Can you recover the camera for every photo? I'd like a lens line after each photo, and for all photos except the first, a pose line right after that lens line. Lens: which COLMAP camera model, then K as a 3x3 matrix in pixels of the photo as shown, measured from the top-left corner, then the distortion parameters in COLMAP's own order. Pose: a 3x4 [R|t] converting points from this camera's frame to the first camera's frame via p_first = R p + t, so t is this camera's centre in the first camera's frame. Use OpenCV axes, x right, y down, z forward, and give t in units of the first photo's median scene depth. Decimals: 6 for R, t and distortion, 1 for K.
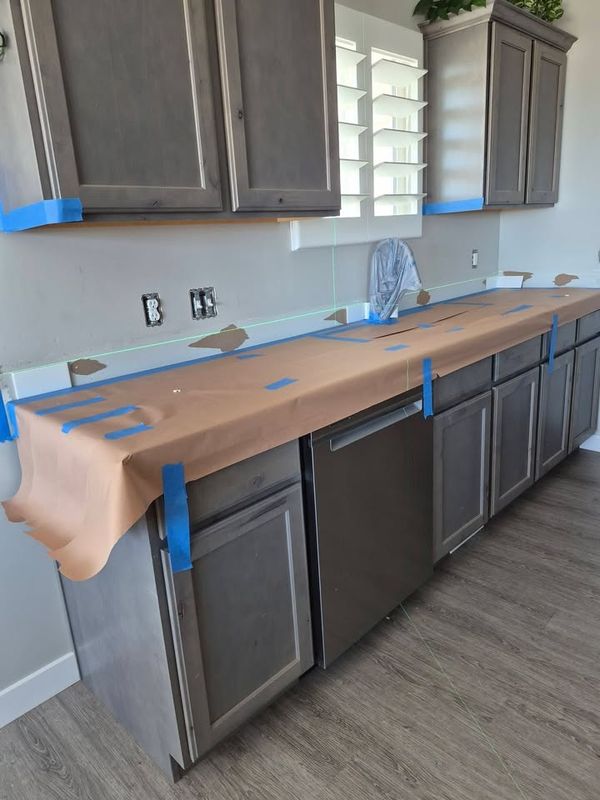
lens RADIAL K [[547.6, 0, 293.3], [0, 547.6, 399.7], [0, 0, 1]] dist [0.042251, -0.040889]
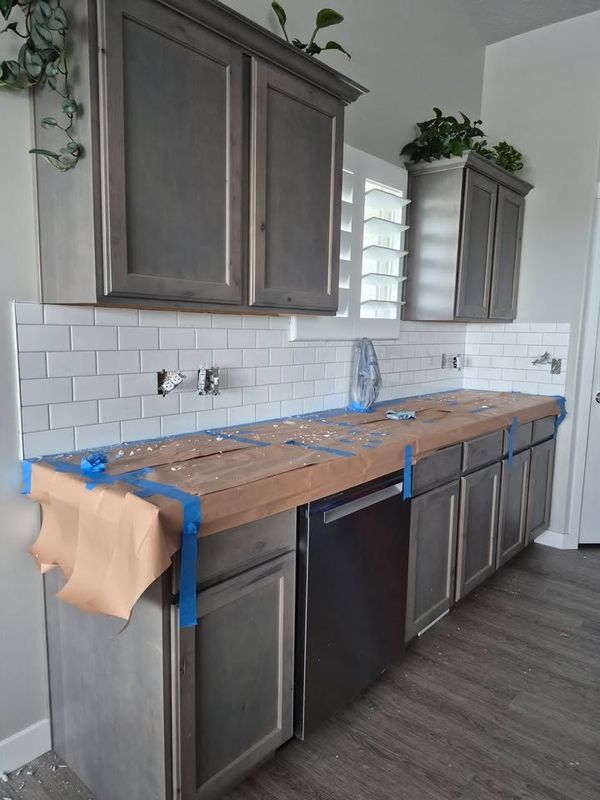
lens RADIAL K [[547.6, 0, 300.6], [0, 547.6, 407.9], [0, 0, 1]] dist [0.042251, -0.040889]
pose [[0.993912, 0.073790, 0.081814, -0.074356], [-0.061688, 0.987989, -0.141675, 0.020879], [-0.091285, 0.135766, 0.986527, -0.095118]]
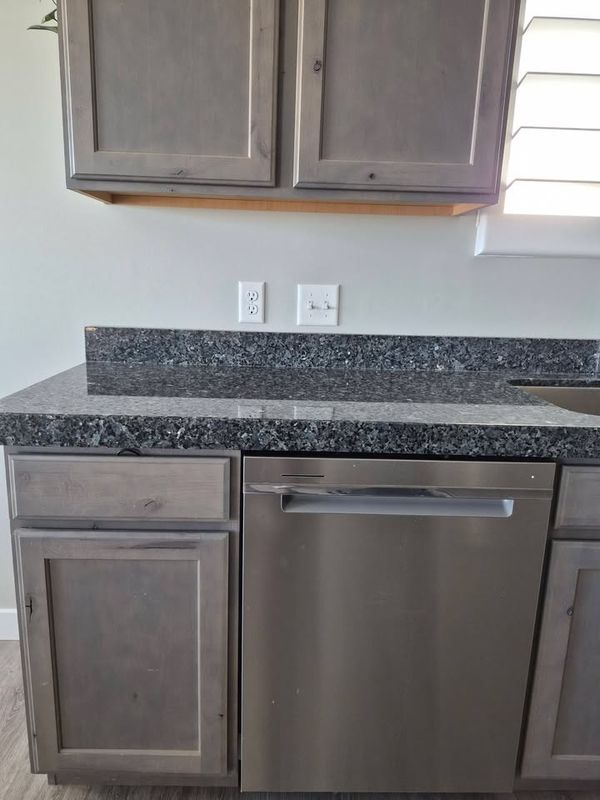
lens RADIAL K [[547.6, 0, 291.6], [0, 547.6, 400.1], [0, 0, 1]] dist [0.042251, -0.040889]
pose [[0.710191, 0.234462, -0.663819, 0.459384], [-0.266642, 0.962248, 0.054599, -0.078142], [0.651560, 0.138226, 0.745898, 0.400455]]
